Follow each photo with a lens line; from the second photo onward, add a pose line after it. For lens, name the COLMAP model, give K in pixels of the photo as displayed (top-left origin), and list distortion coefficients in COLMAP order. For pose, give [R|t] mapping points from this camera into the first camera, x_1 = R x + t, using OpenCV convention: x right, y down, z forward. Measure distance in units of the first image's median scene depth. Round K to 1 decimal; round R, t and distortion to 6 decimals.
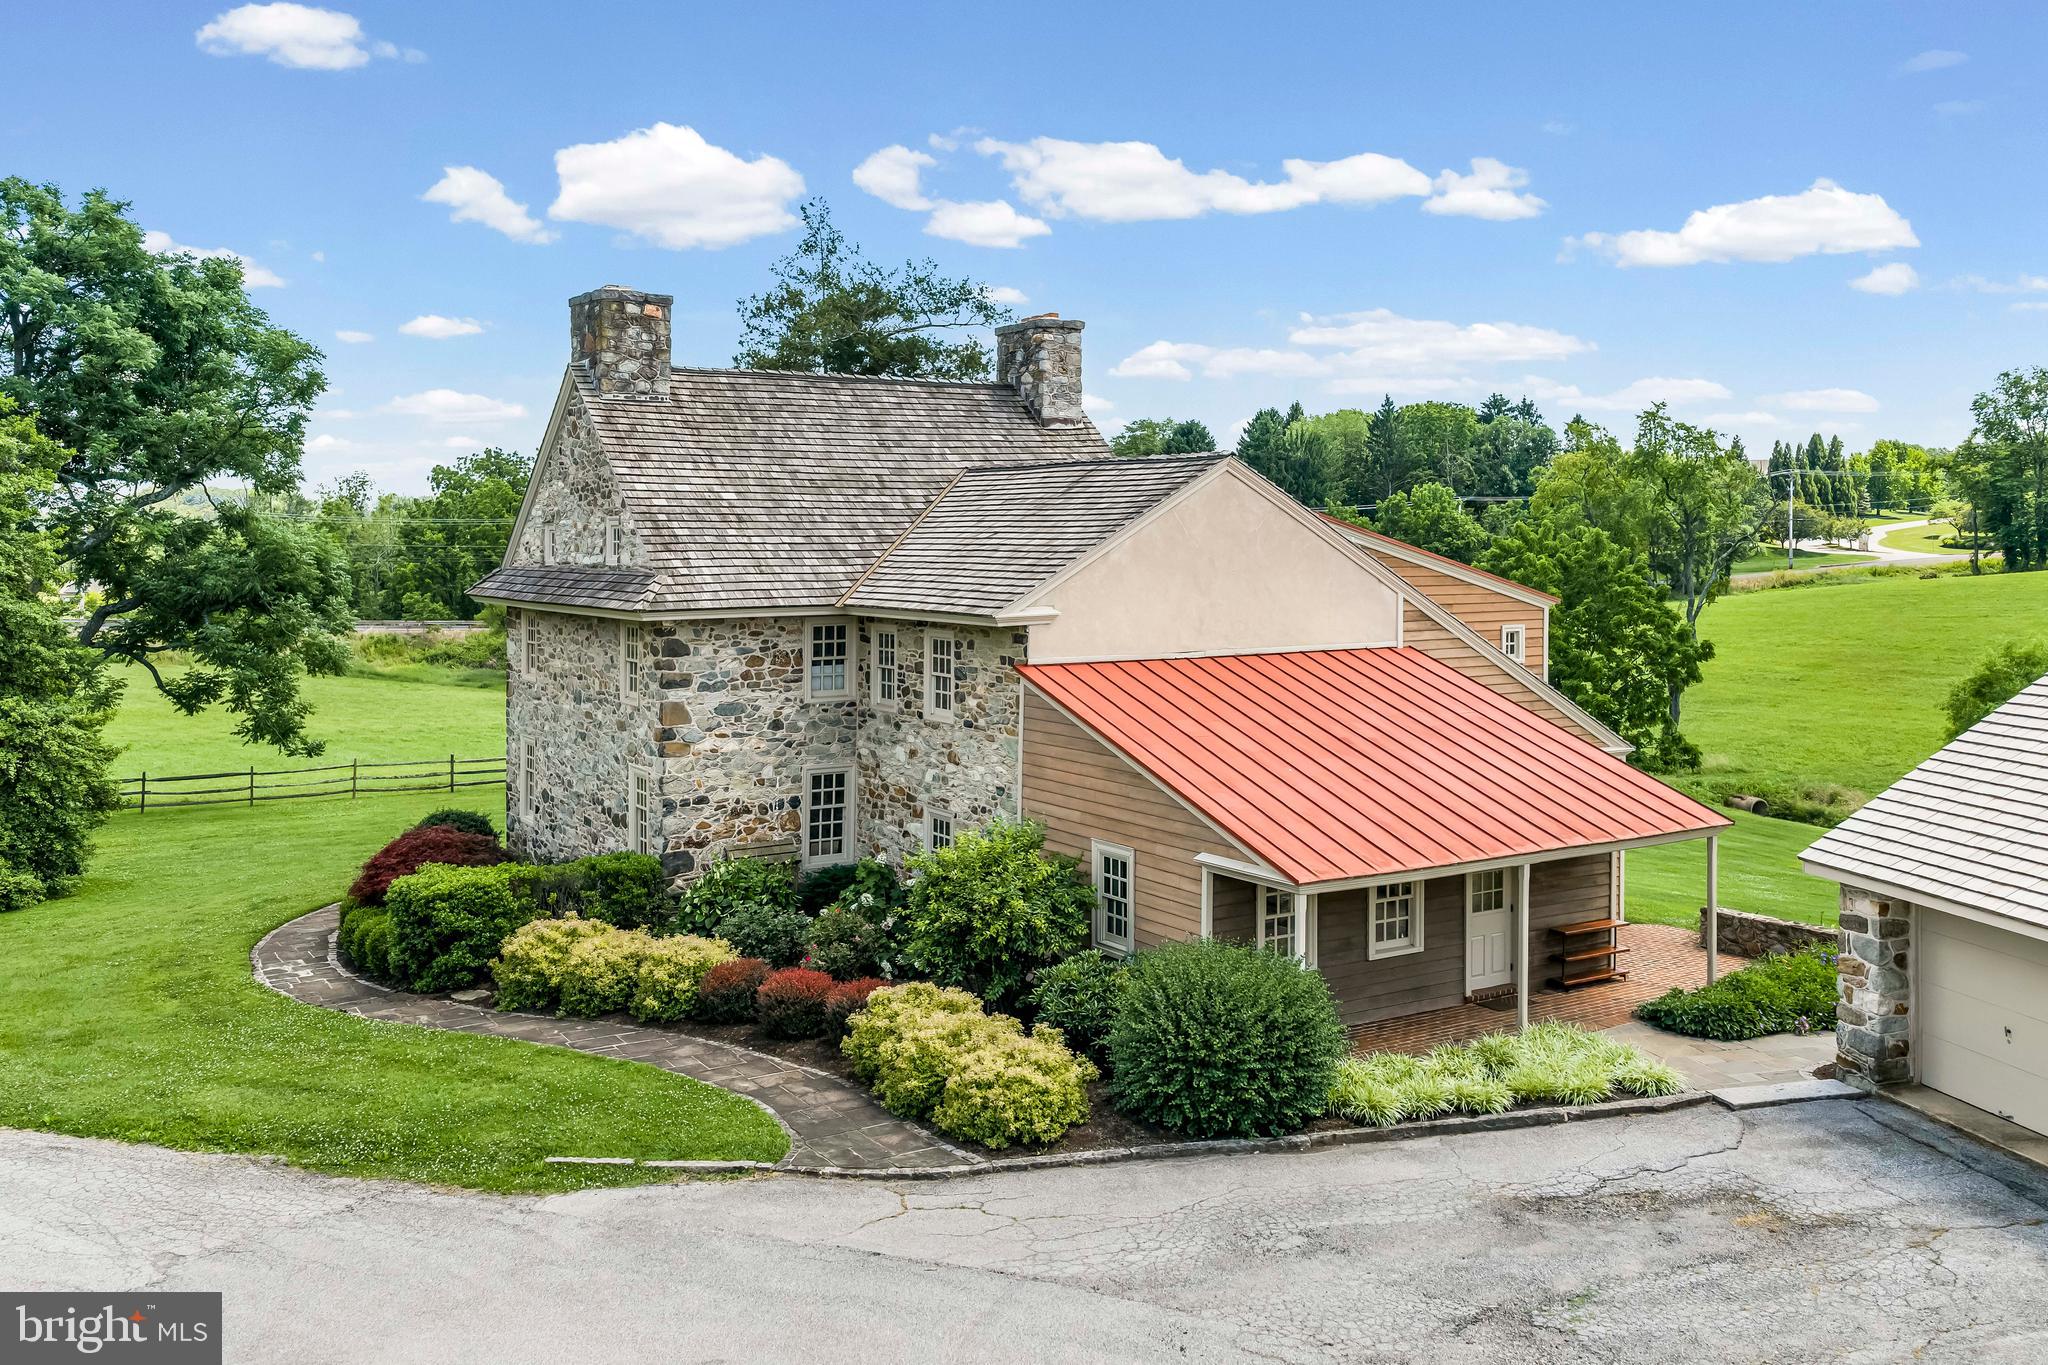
lens RADIAL K [[1723.9, 0, 1031.3], [0, 1723.9, 644.3], [0, 0, 1]] dist [0.026465, -0.030103]
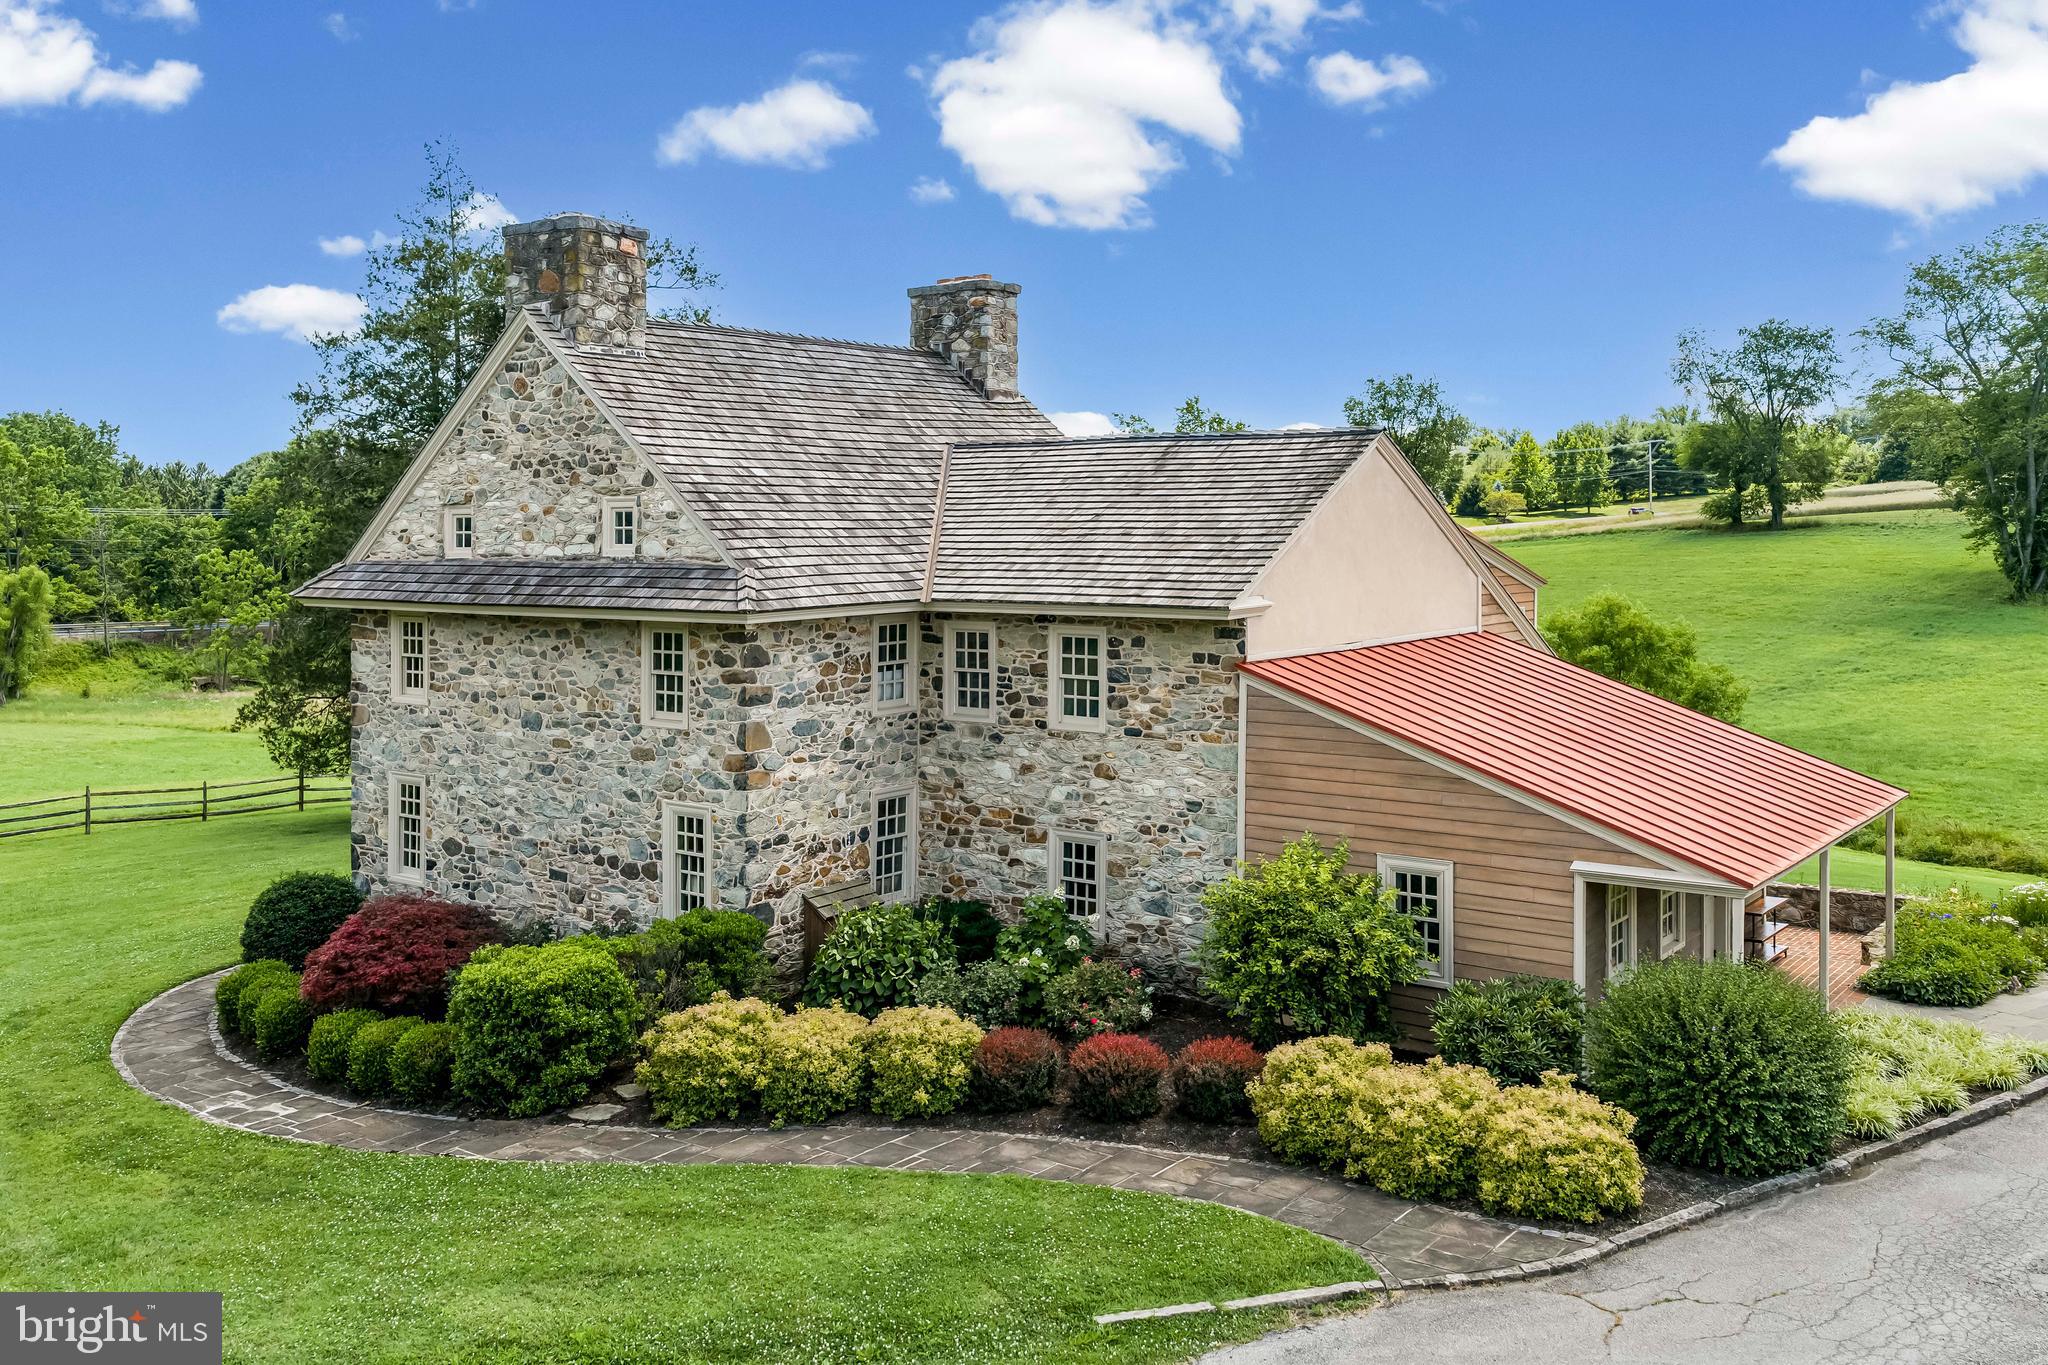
lens RADIAL K [[1732.6, 0, 1012.5], [0, 1732.6, 615.9], [0, 0, 1]] dist [0.019737, -0.017916]
pose [[0.933919, -0.022647, 0.356768, -0.382560], [0.026614, 0.999626, -0.006213, -0.008528], [-0.356494, 0.015298, 0.934172, 0.185406]]
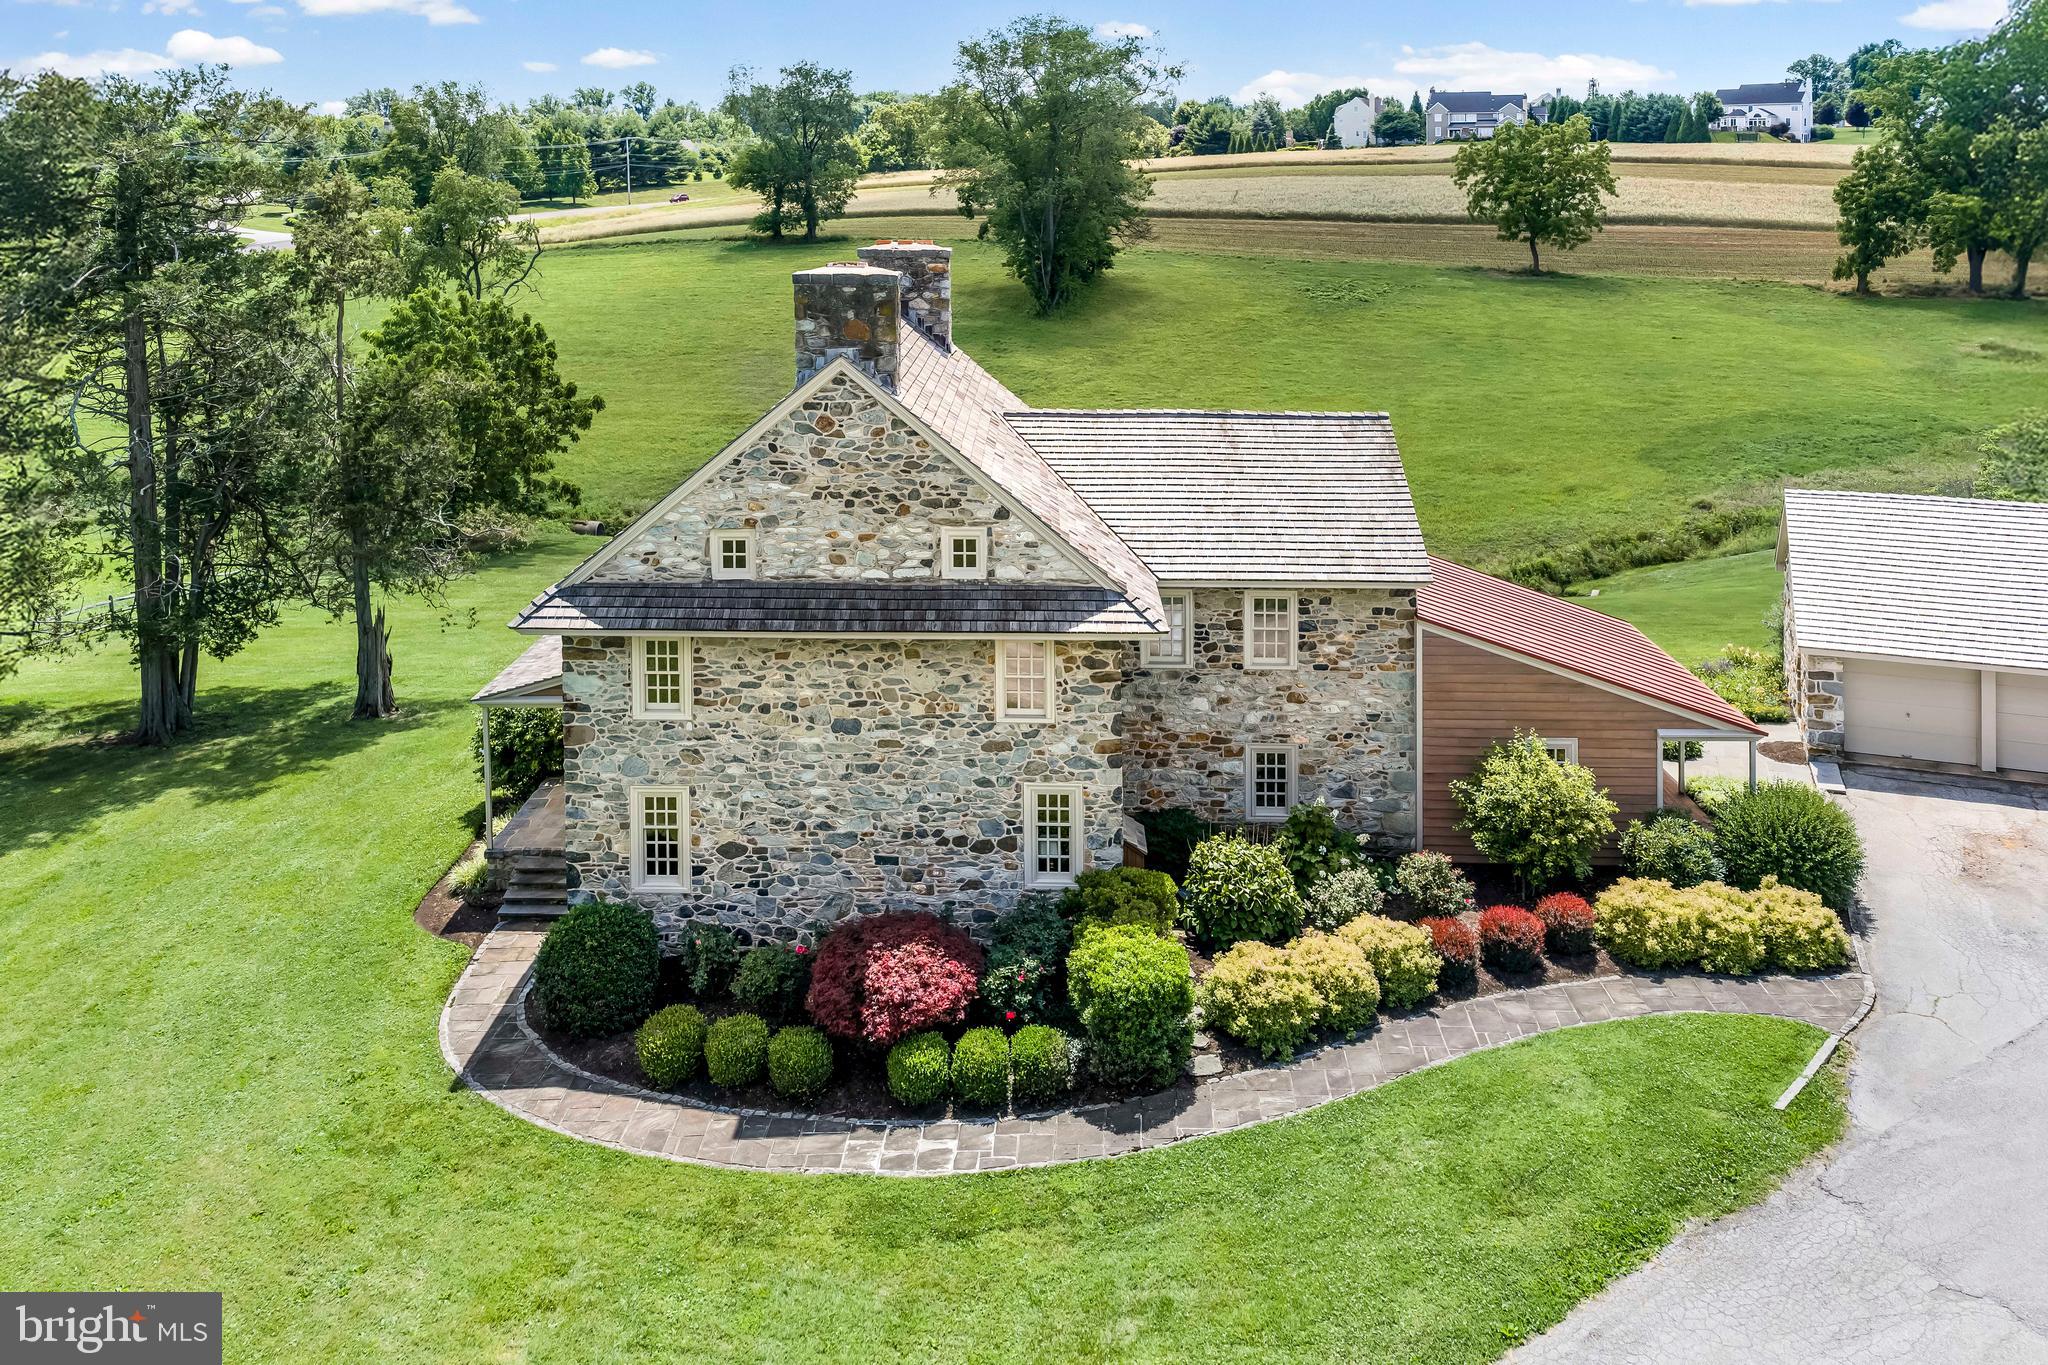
lens RADIAL K [[1682.9, 0, 1013.8], [0, 1682.9, 308.0], [0, 0, 1]] dist [0.000311, 0.013602]
pose [[0.548874, -0.055916, 0.834033, -1.039477], [0.047961, 0.998223, 0.035361, -0.236835], [-0.834528, 0.020592, 0.550581, 0.500920]]
